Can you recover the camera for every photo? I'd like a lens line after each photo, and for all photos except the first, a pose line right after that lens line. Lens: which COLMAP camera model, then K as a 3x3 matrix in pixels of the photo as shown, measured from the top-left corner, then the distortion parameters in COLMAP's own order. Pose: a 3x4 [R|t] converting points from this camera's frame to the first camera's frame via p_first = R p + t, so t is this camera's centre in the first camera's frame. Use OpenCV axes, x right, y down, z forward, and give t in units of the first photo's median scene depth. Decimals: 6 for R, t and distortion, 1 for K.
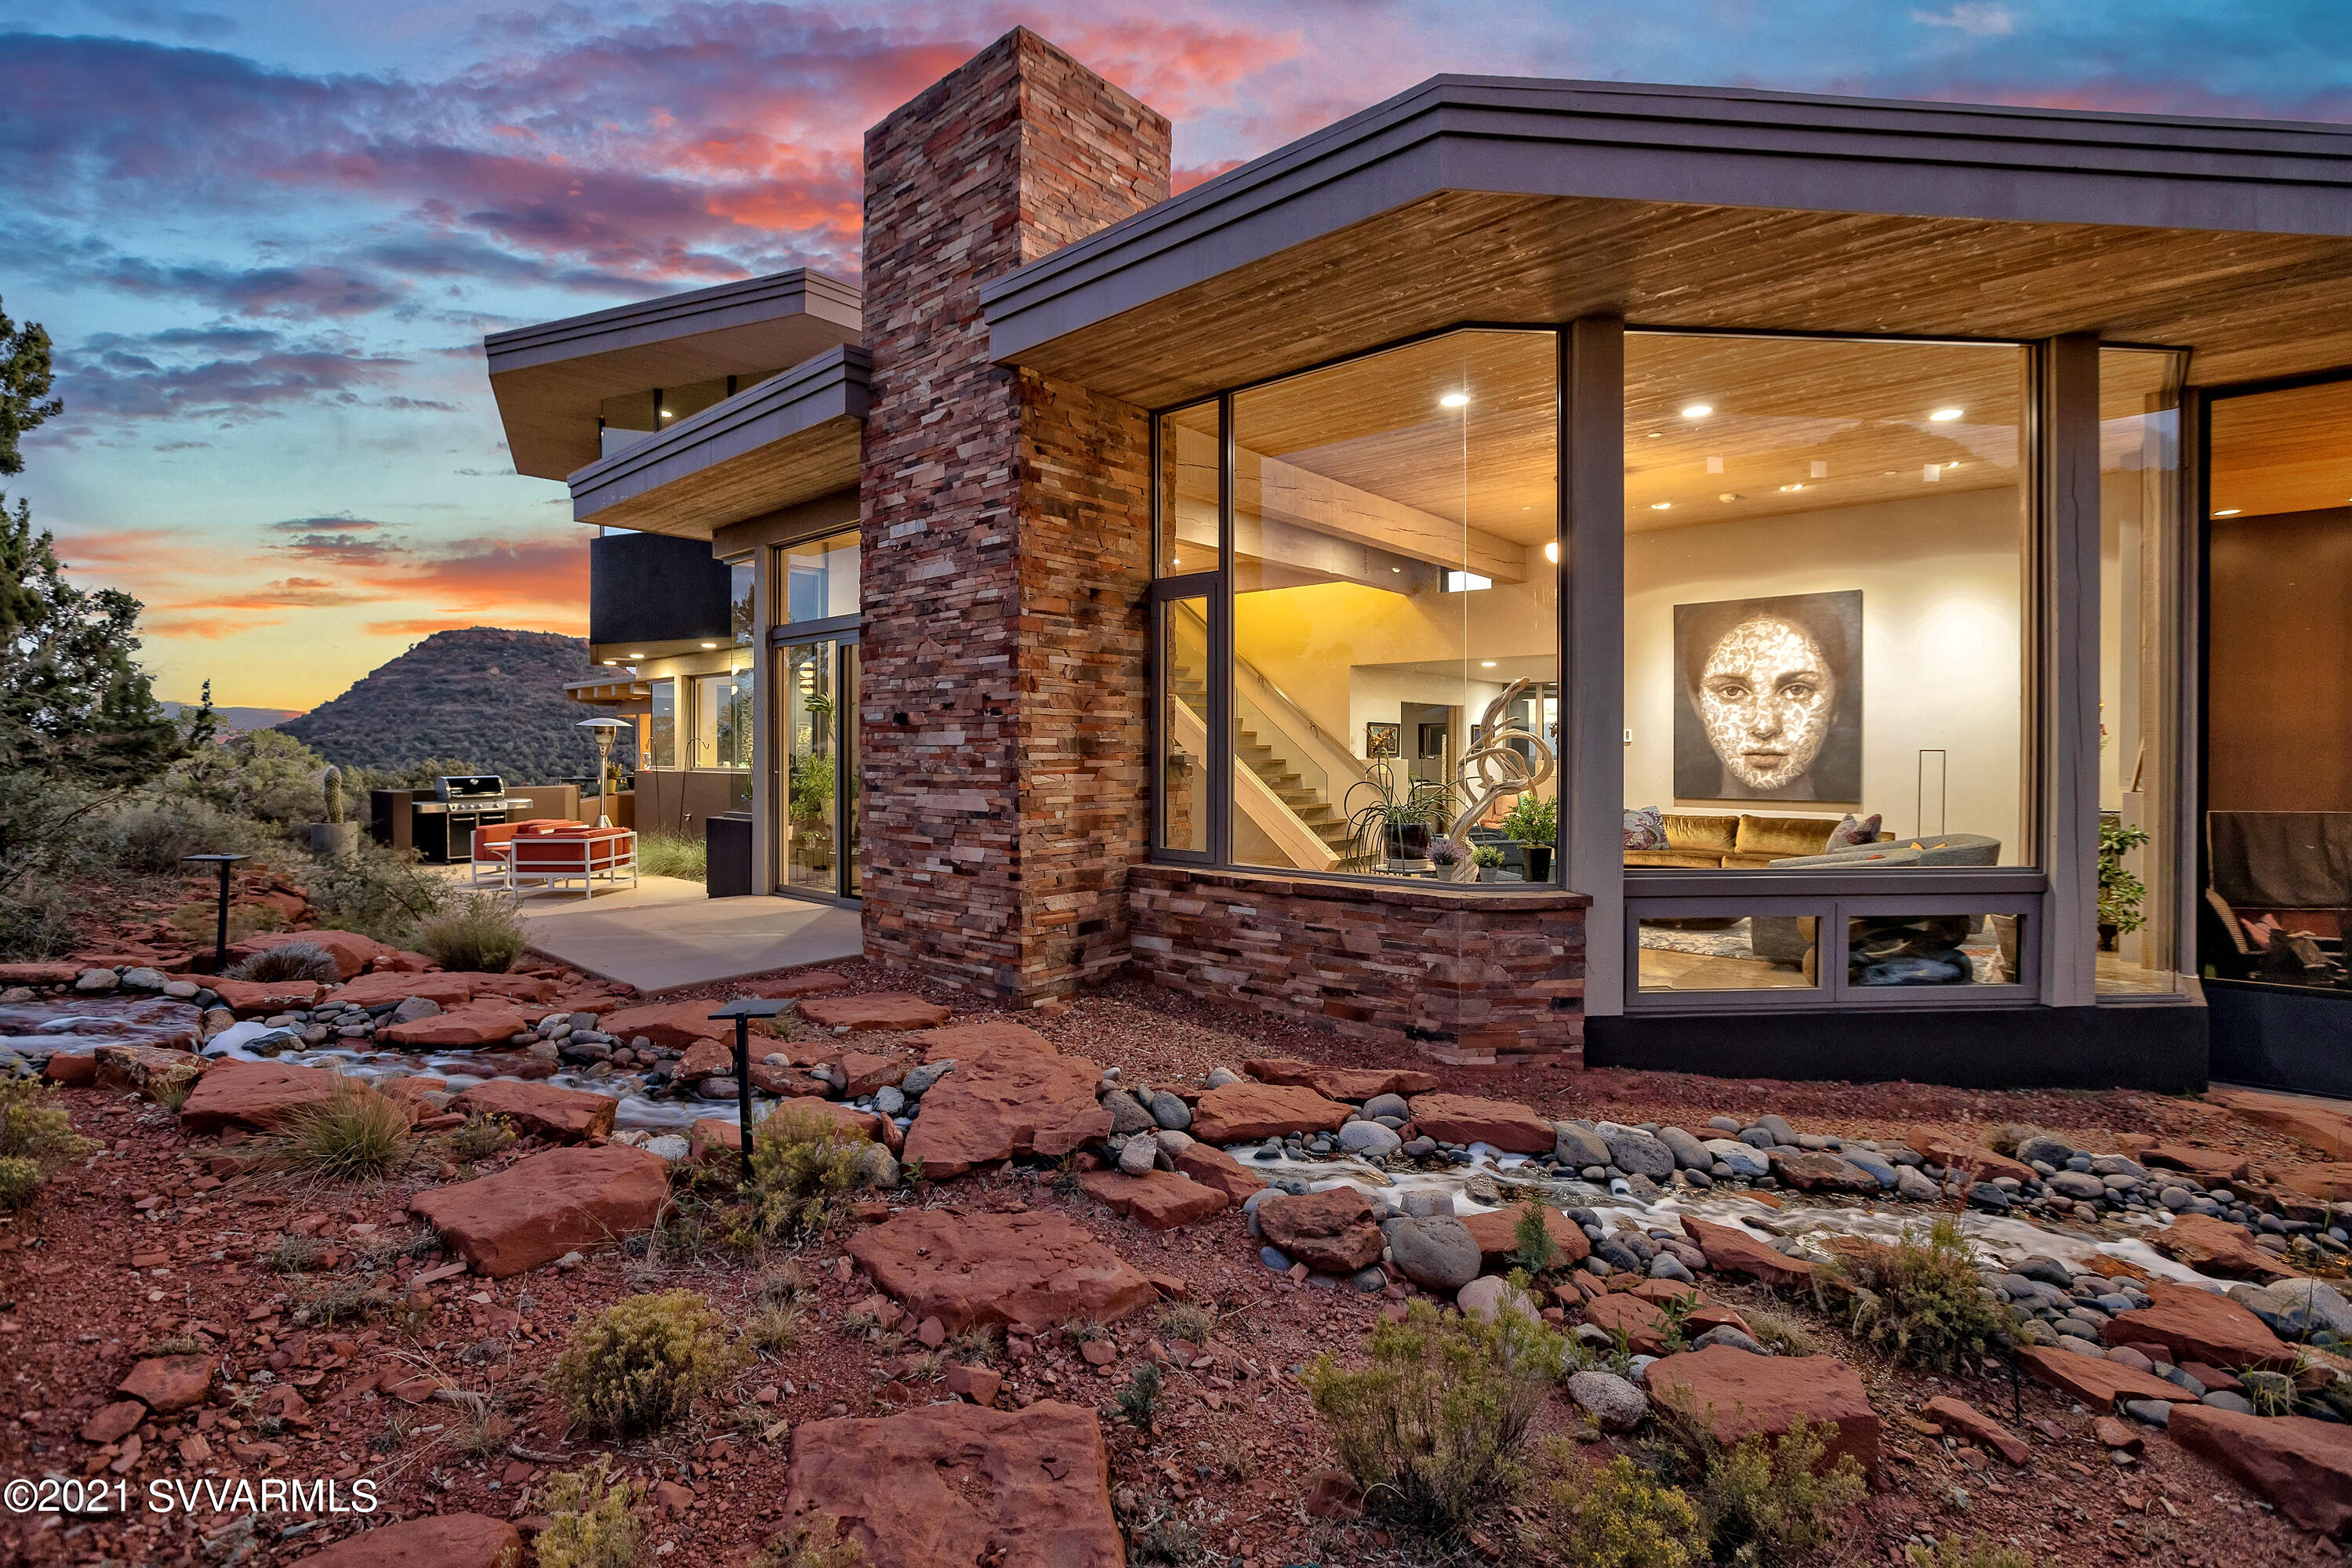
lens RADIAL K [[1093.8, 0, 1176.0], [0, 1093.8, 763.3], [0, 0, 1]] dist [0.000405, 0.000045]
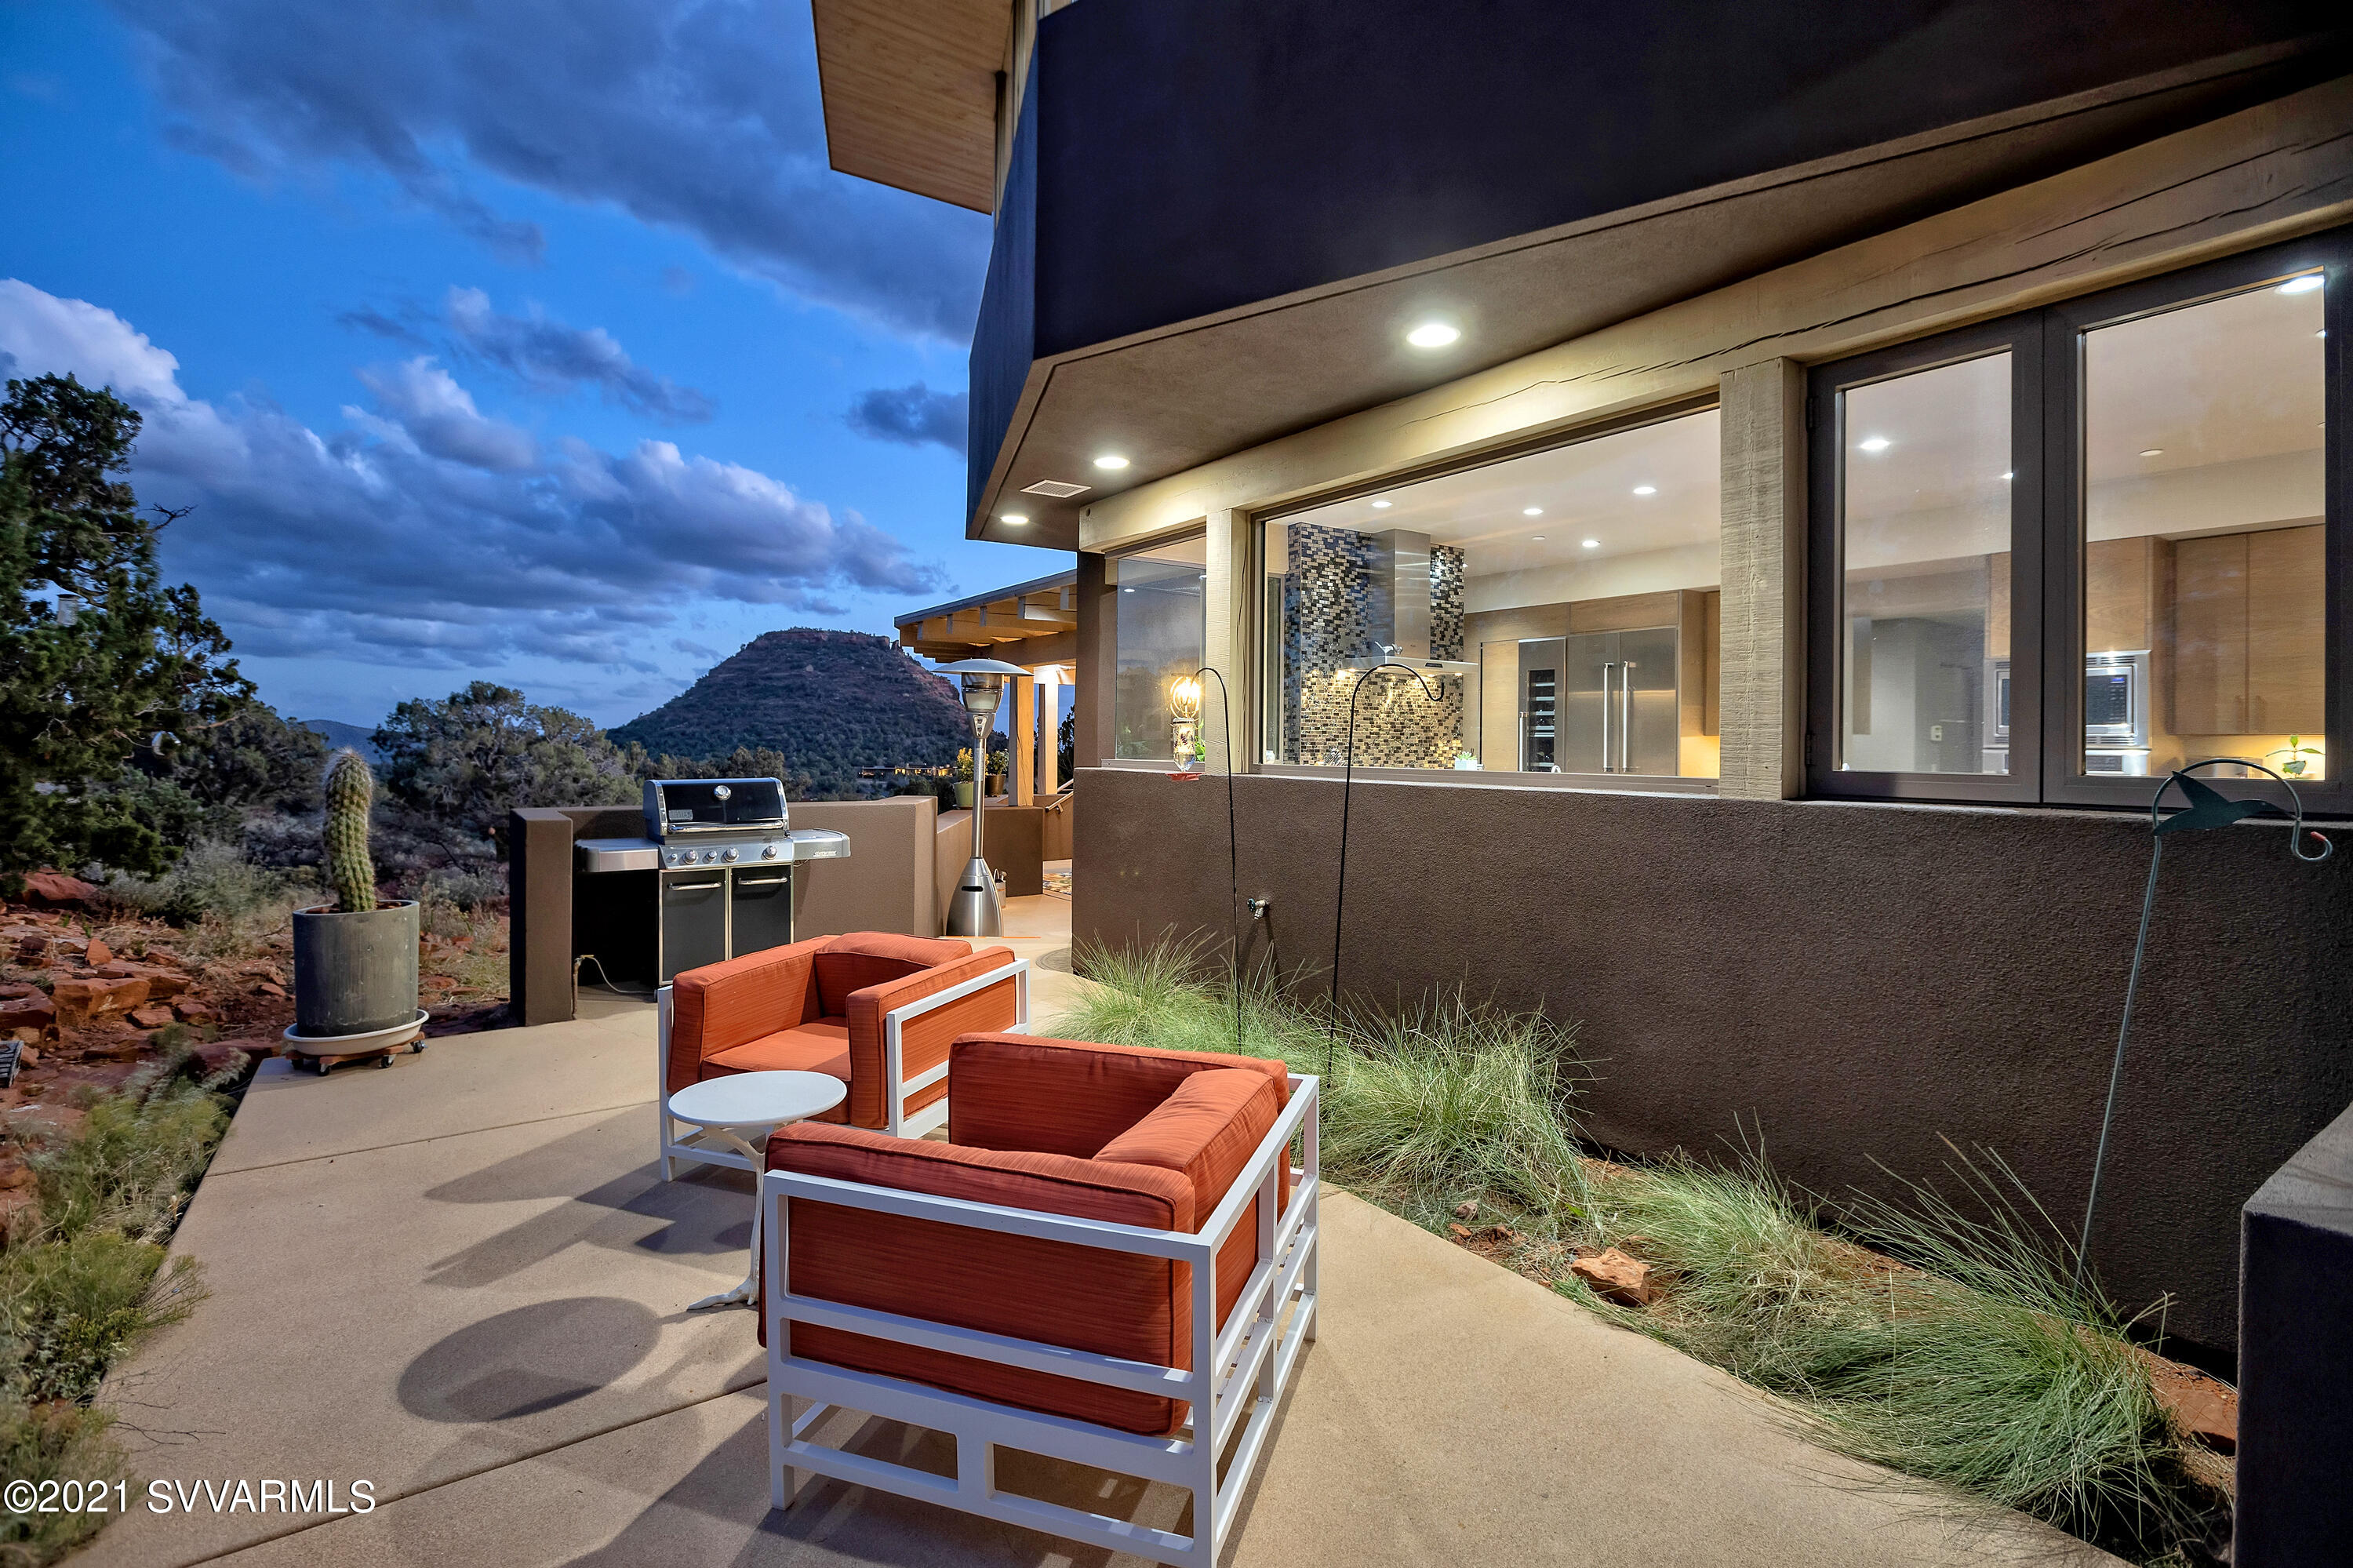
lens RADIAL K [[1123.6, 0, 1170.5], [0, 1123.6, 749.6], [0, 0, 1]] dist [-0.001263, -0.000298]
pose [[0.970010, 0.009988, -0.242859, -0.172524], [-0.012101, 0.999901, -0.007210, 0.000518], [0.242763, 0.009933, 0.970035, 0.289696]]
